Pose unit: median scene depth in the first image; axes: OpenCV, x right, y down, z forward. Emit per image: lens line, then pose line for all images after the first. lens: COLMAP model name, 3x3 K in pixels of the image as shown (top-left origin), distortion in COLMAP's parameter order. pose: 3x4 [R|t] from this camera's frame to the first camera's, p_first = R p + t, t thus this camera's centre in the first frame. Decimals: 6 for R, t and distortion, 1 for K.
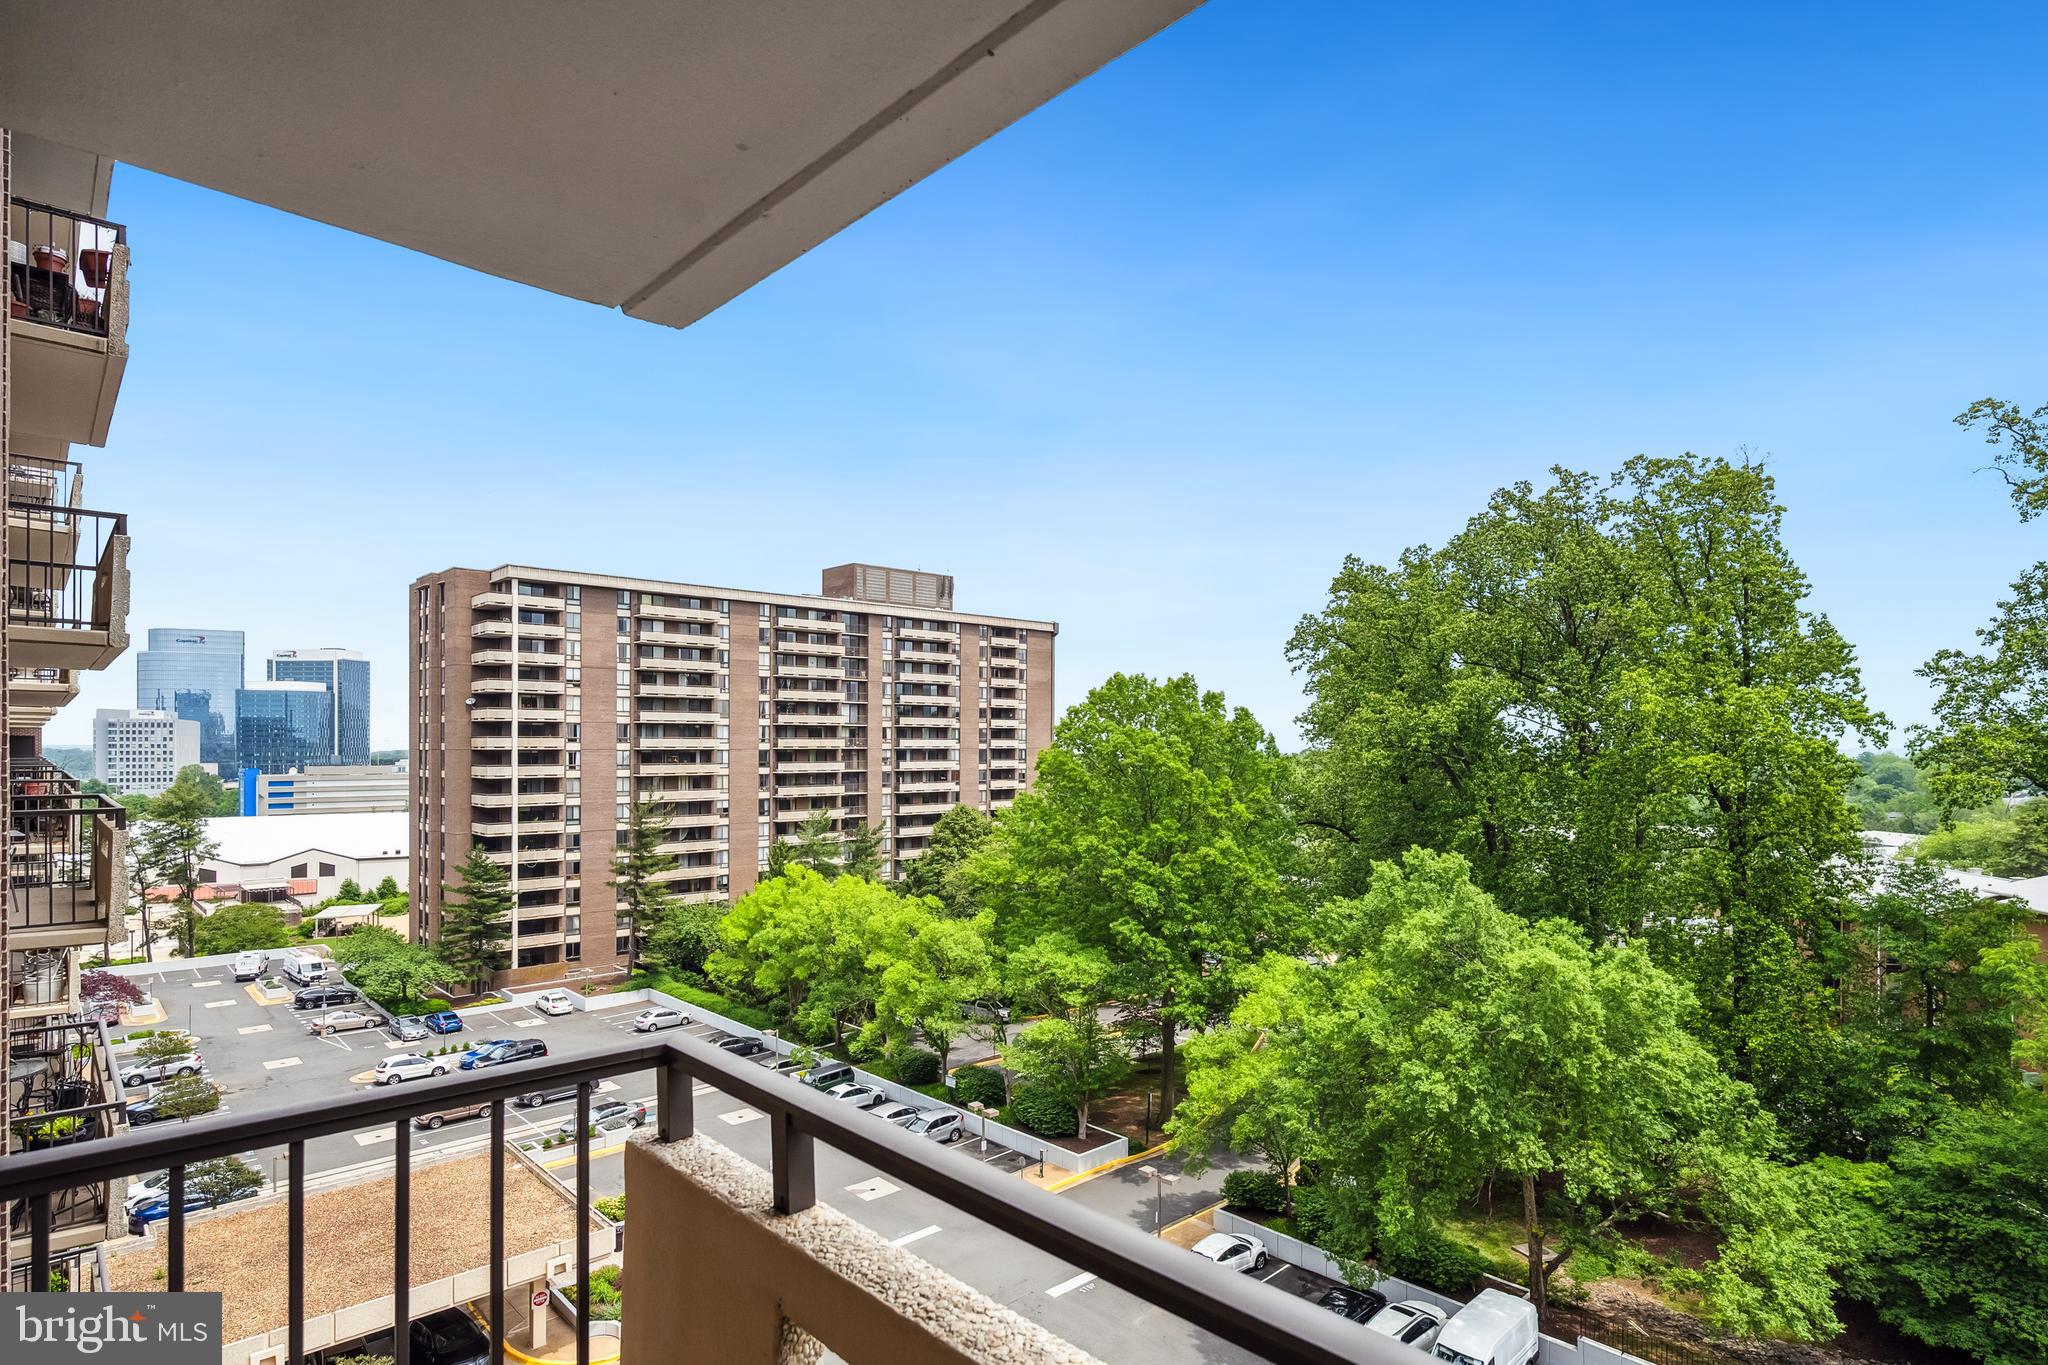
lens RADIAL K [[1066.0, 0, 1057.3], [0, 1066.0, 747.4], [0, 0, 1]] dist [0.000638, 0.001083]
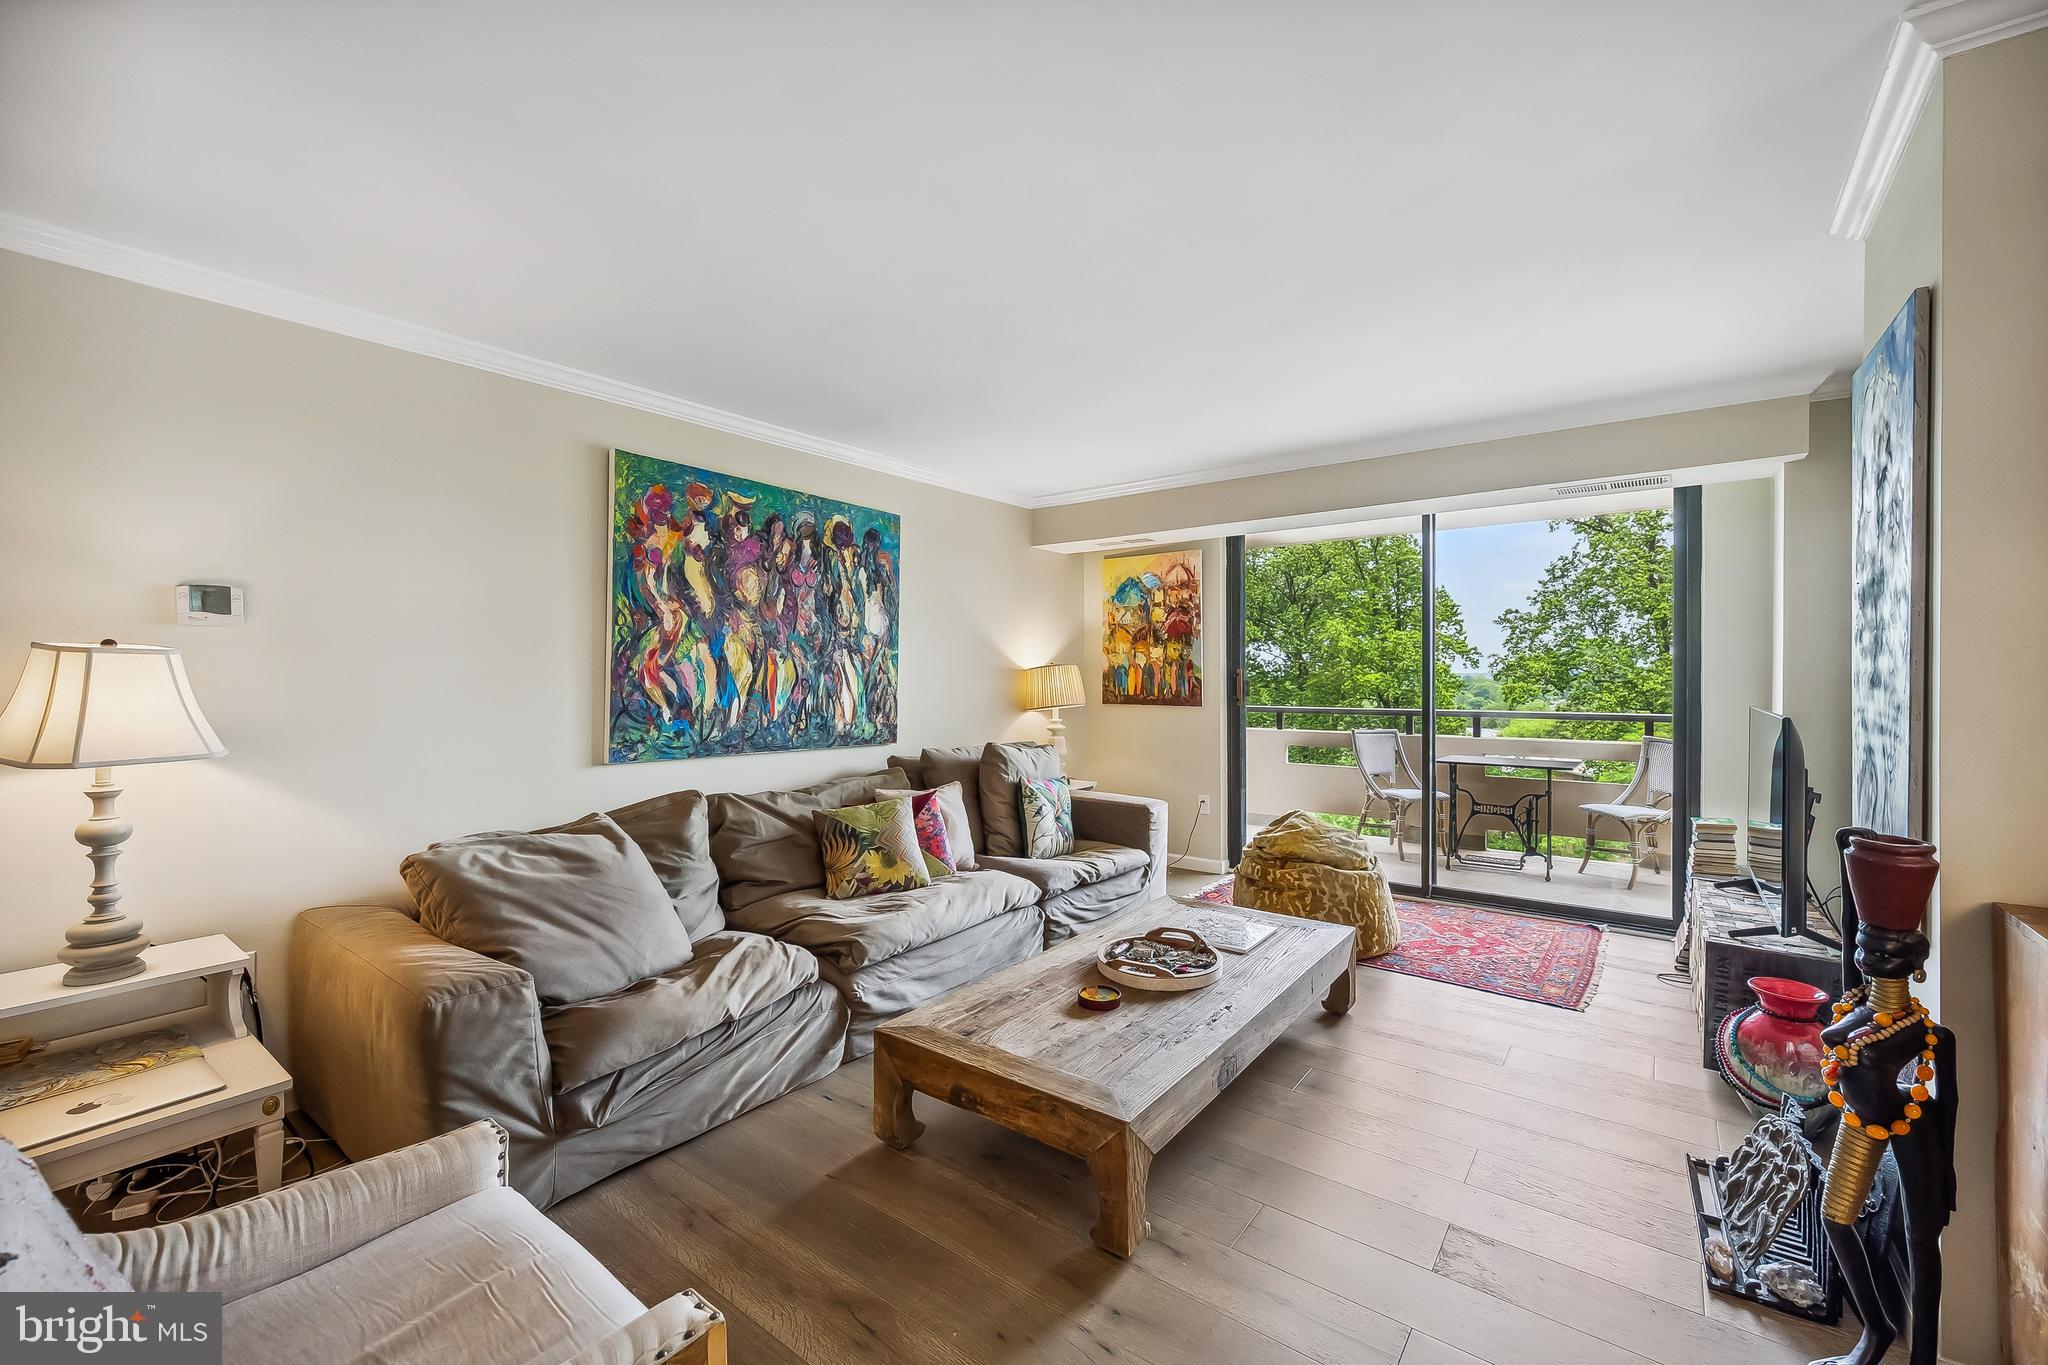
lens RADIAL K [[818.2, 0, 1031.2], [0, 818.2, 679.8], [0, 0, 1]] dist [-0.006698, -0.000348]
pose [[0.987545, -0.007013, 0.157180, -0.070830], [0.006345, 0.999969, 0.004752, 0.005834], [-0.157208, -0.003695, 0.987559, -0.094804]]
